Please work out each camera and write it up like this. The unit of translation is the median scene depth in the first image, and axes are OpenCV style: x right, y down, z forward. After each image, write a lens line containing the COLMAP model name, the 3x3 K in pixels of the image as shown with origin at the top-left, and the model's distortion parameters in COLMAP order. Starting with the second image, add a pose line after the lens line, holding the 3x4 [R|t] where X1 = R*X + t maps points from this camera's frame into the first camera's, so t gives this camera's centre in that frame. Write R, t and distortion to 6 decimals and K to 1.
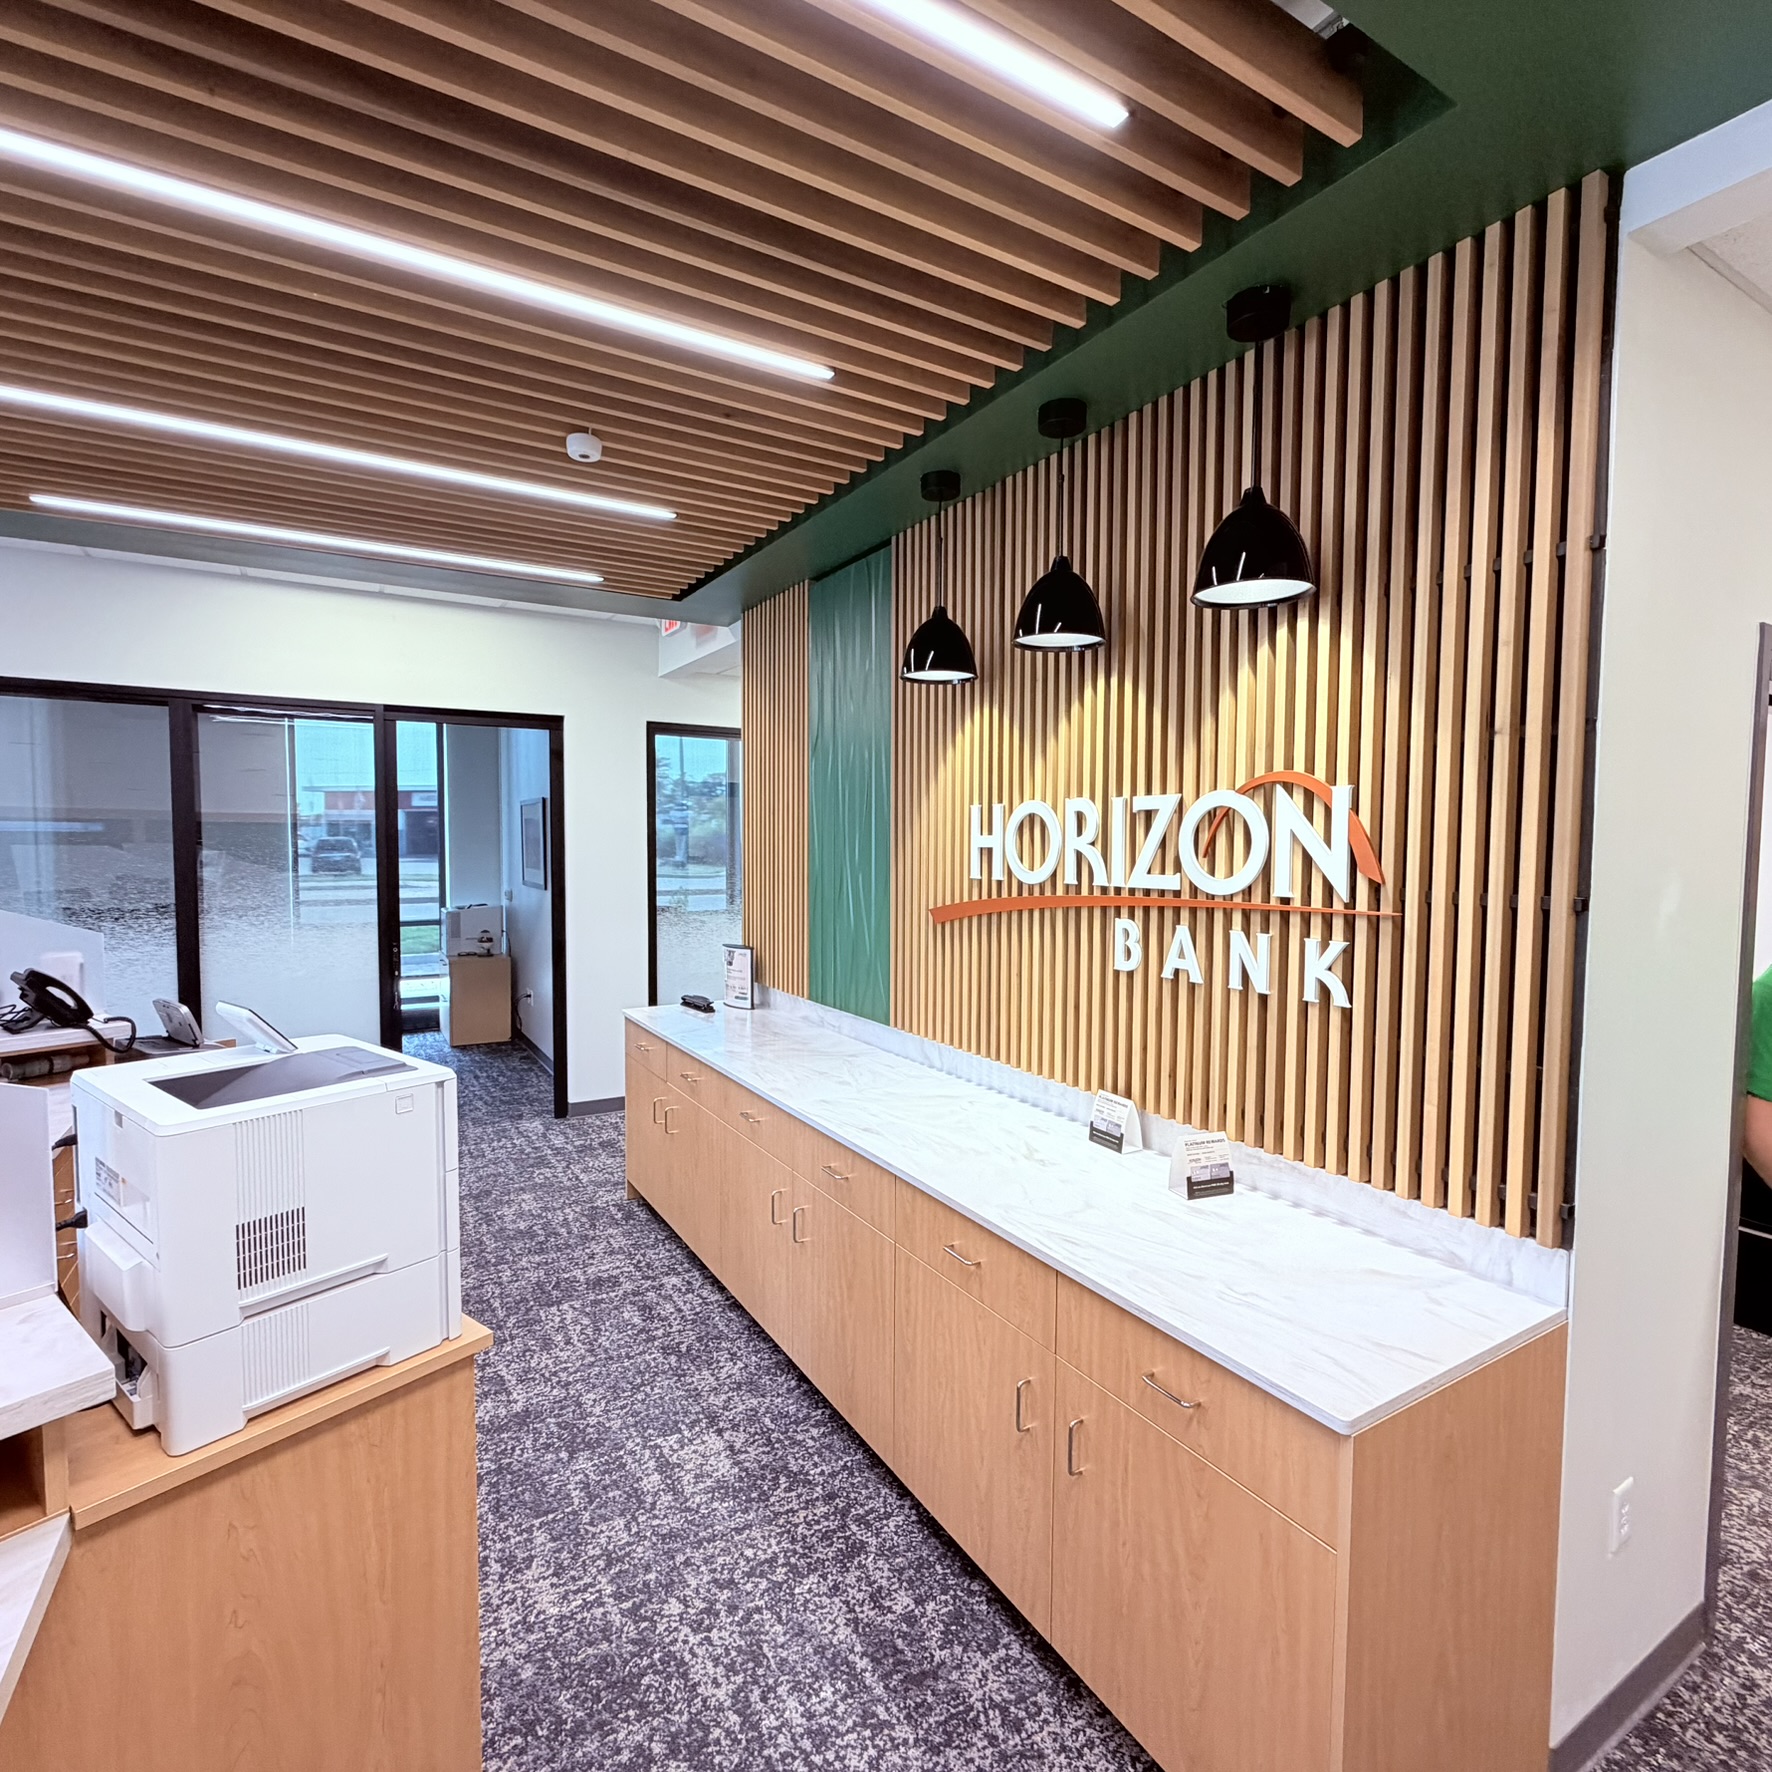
lens RADIAL K [[941.1, 0, 886.0], [0, 941.1, 886.0], [0, 0, 1]] dist [-0.001042, -0.000746]
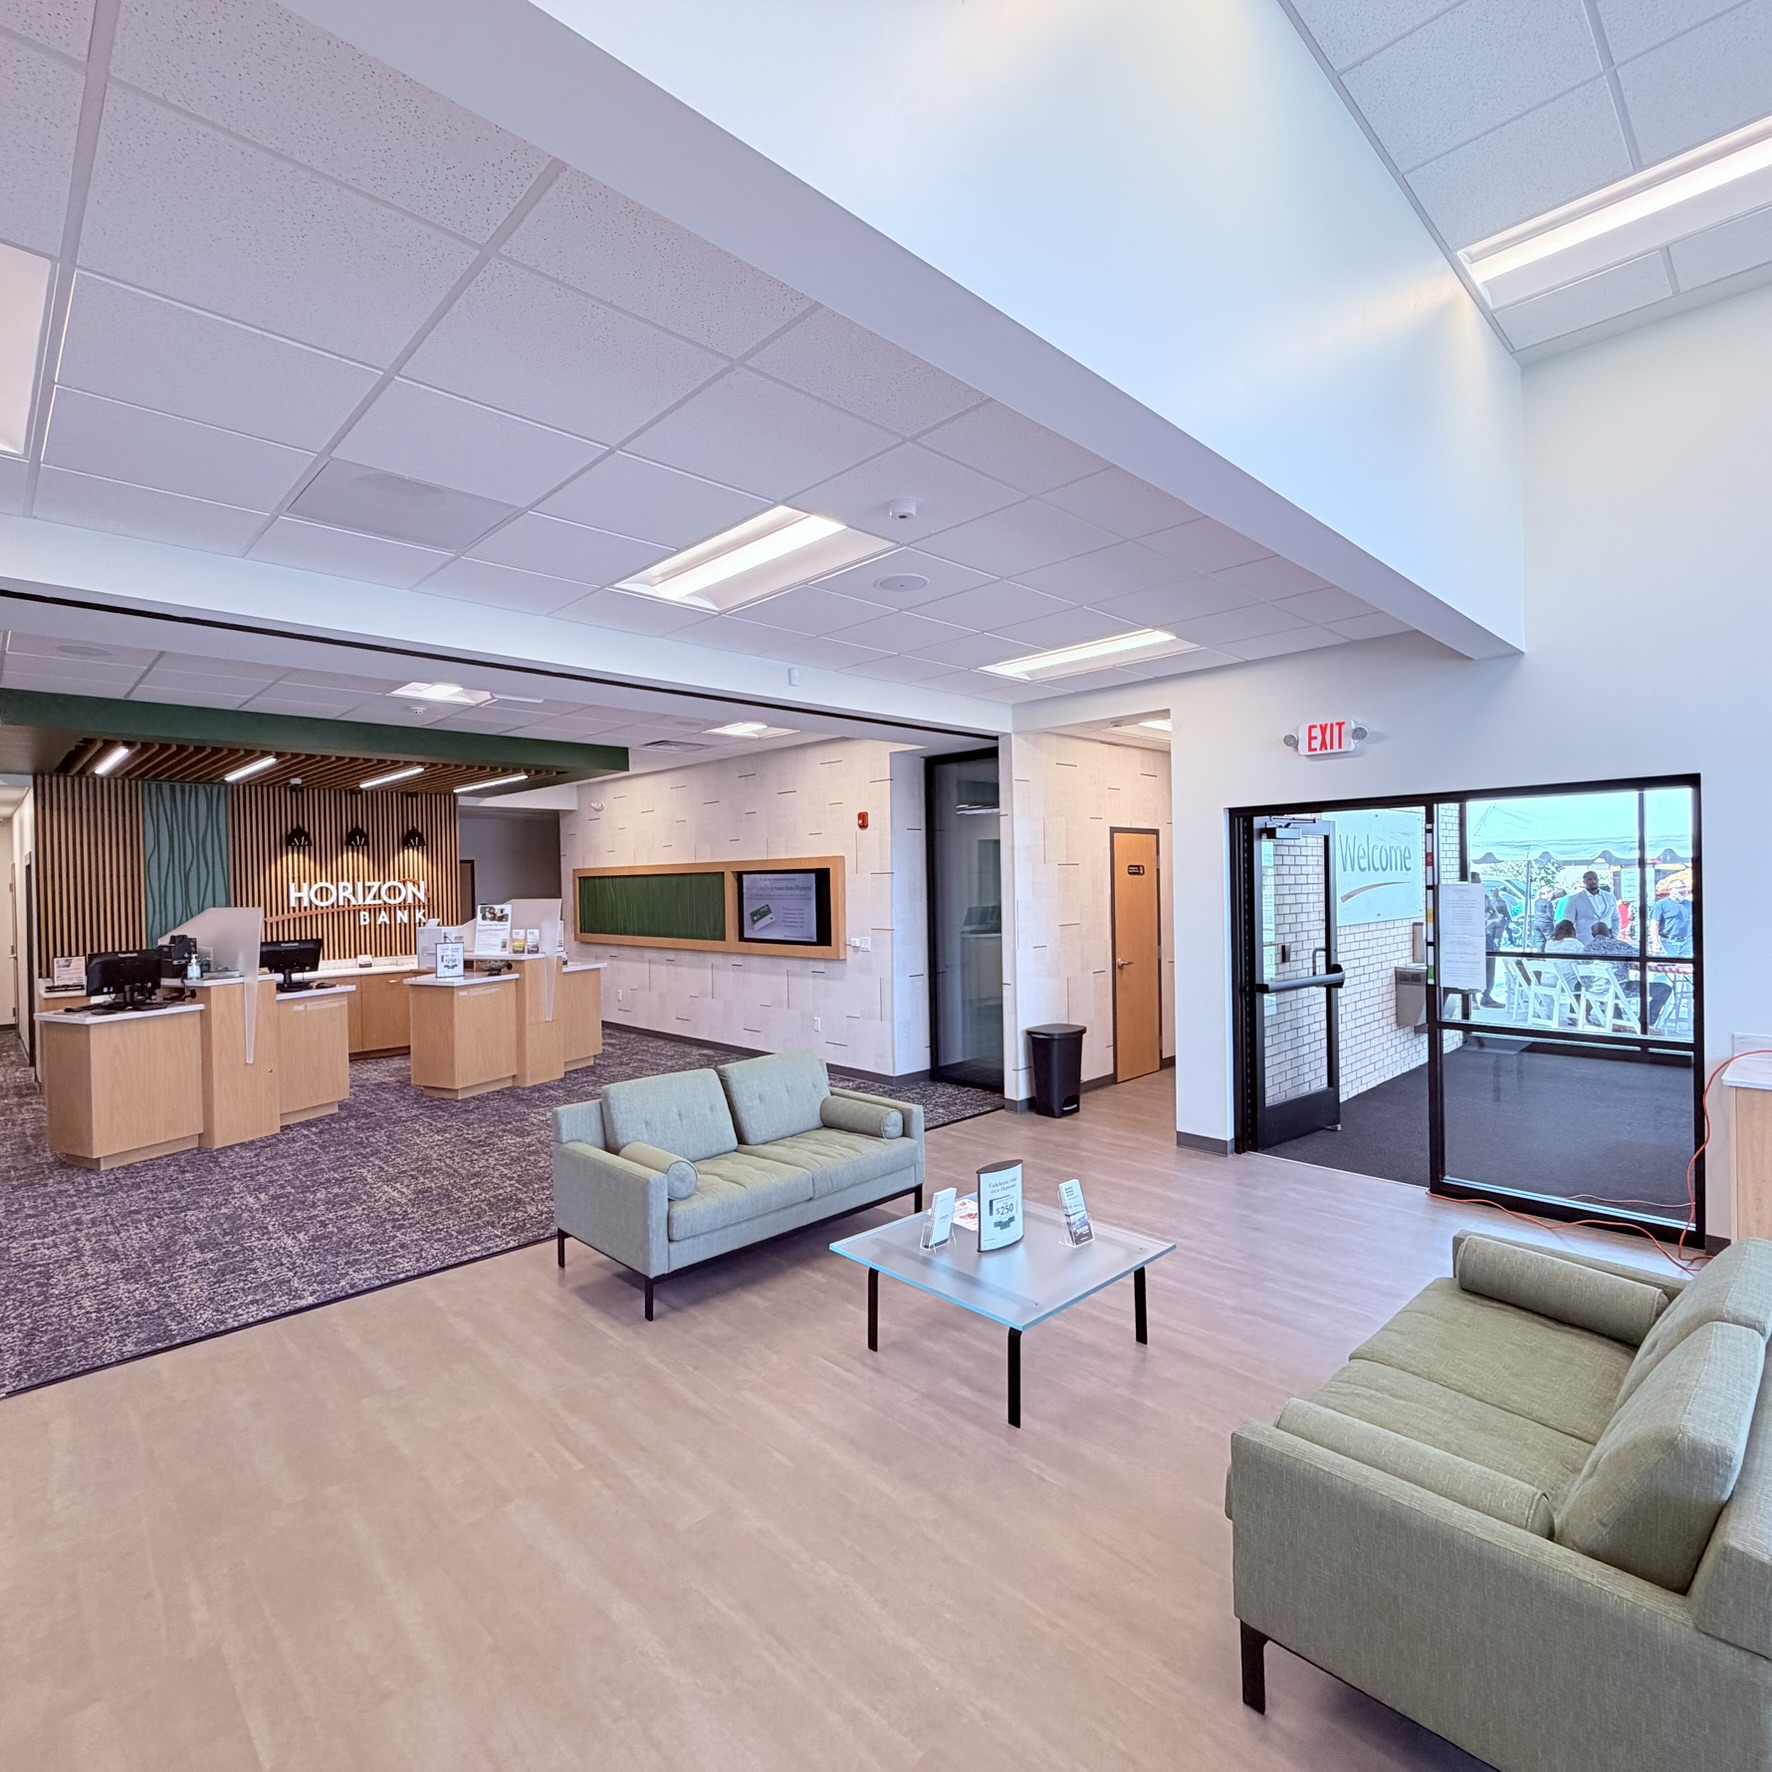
lens RADIAL K [[941.1, 0, 886.0], [0, 941.1, 886.0], [0, 0, 1]] dist [-0.001042, -0.000746]
pose [[-0.234770, -0.001654, 0.972049, -4.384603], [0.068195, 0.997507, 0.018168, 0.002740], [-0.969656, 0.070554, -0.234072, -0.261024]]
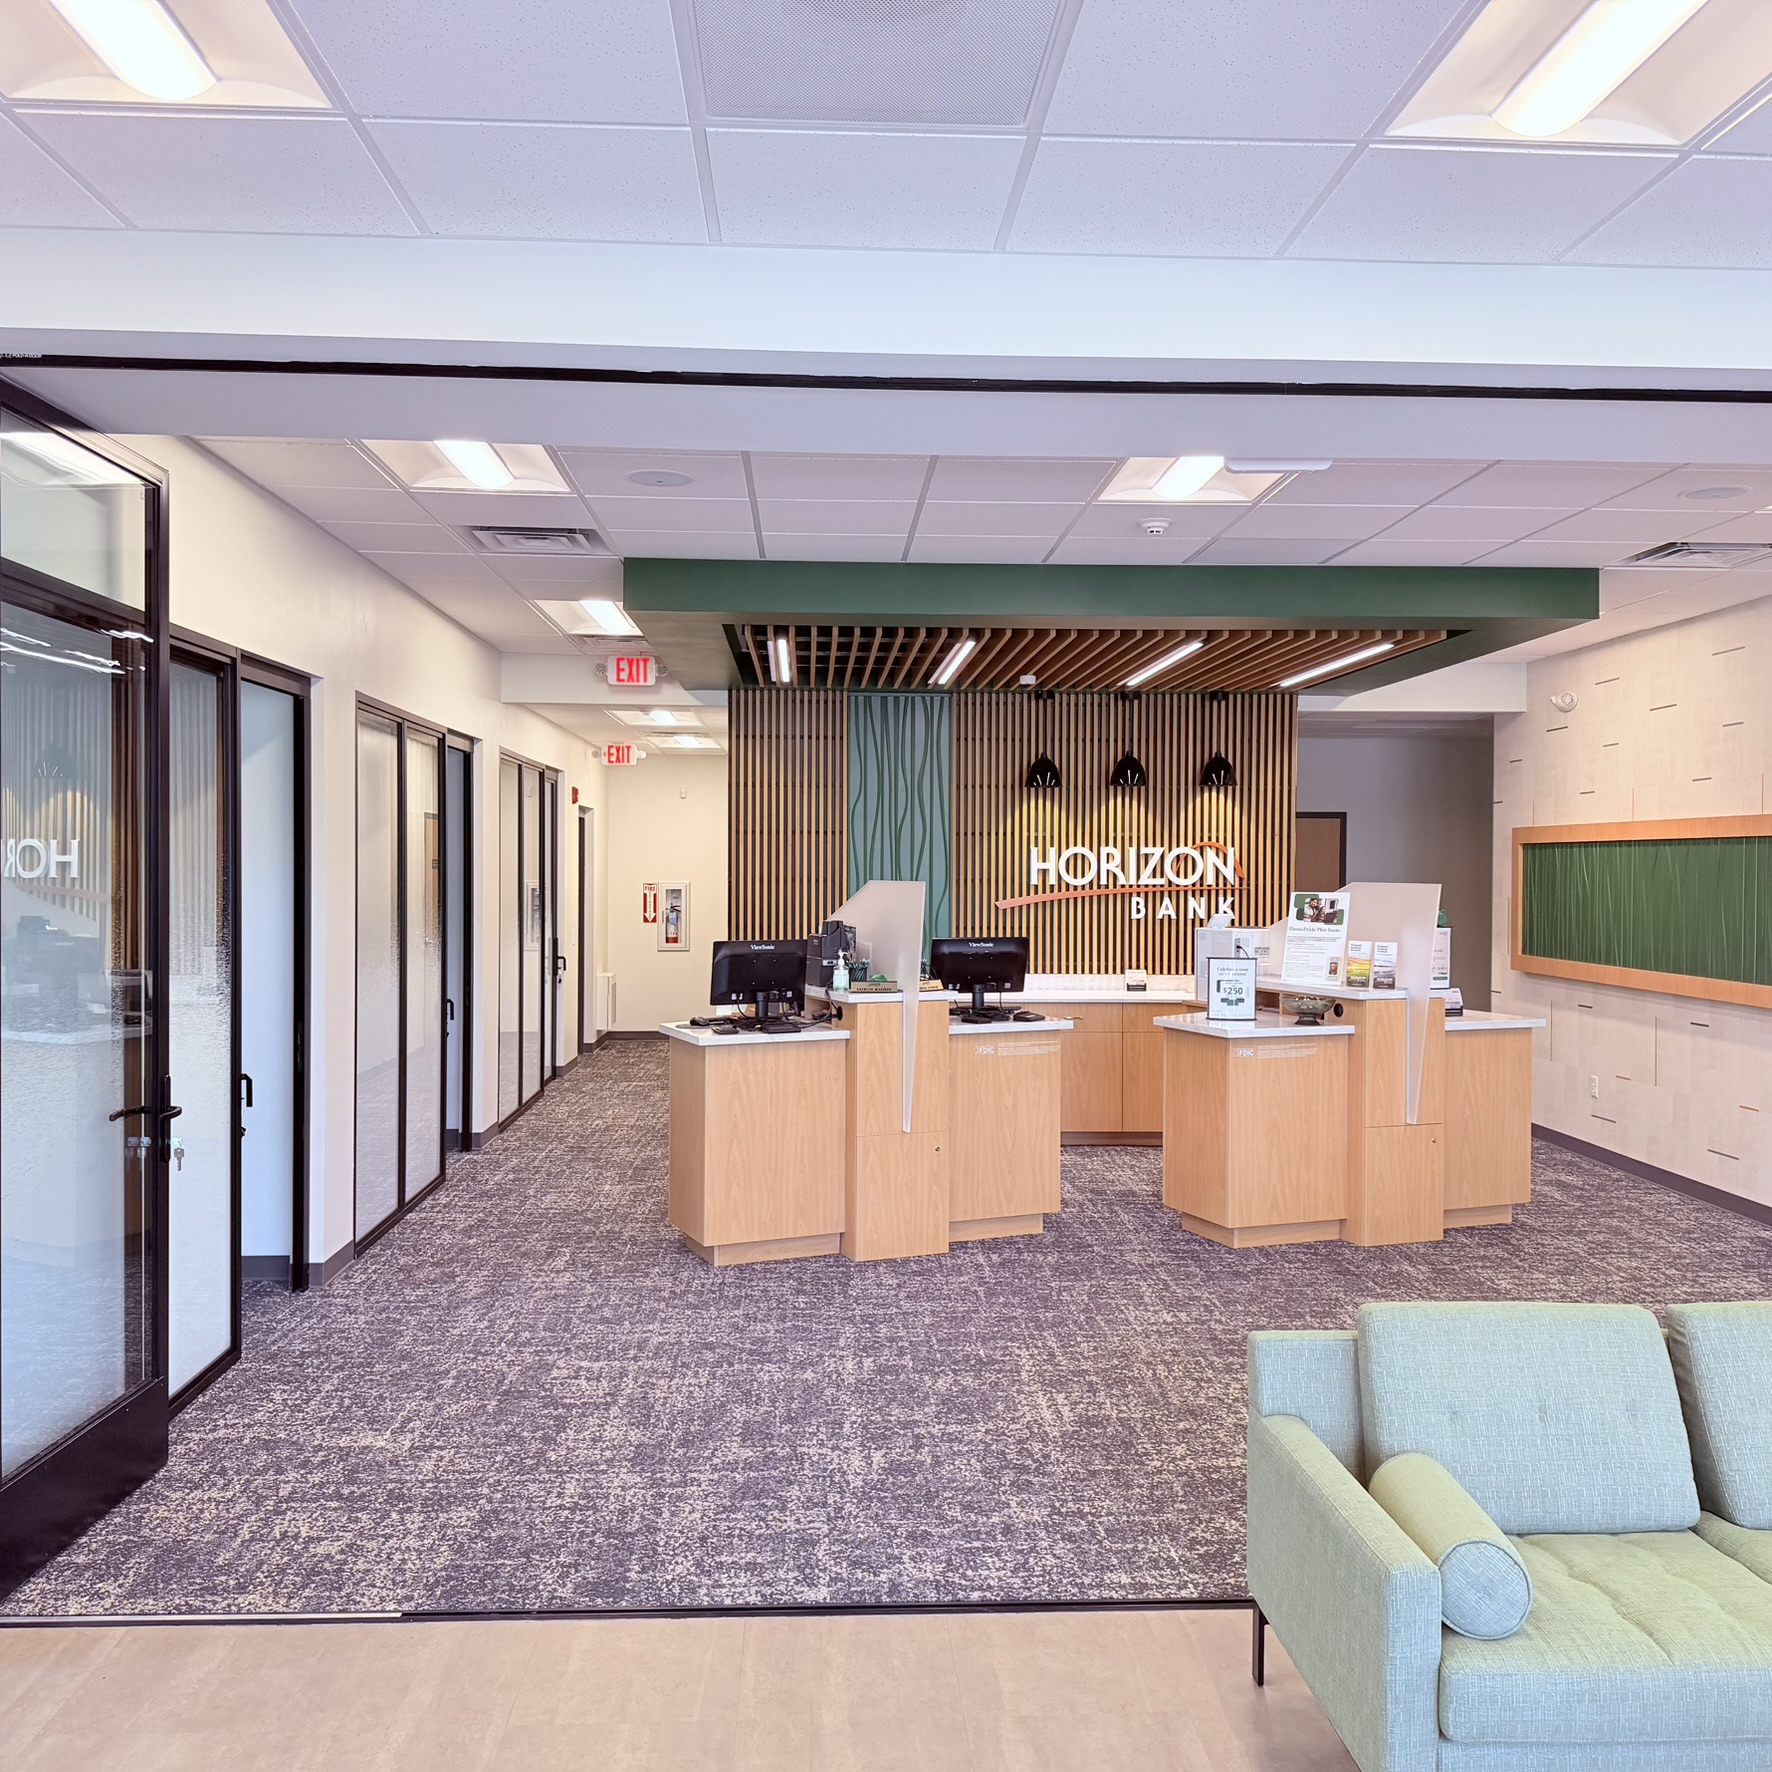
lens RADIAL K [[1643.4, 0, 886.0], [0, 1643.4, 886.0], [0, 0, 1]] dist [0.191832, -0.405352]
pose [[0.471284, -0.009223, 0.881933, -3.940072], [0.040761, 0.999105, -0.011333, 0.027941], [-0.881039, 0.041289, 0.471238, -0.458015]]
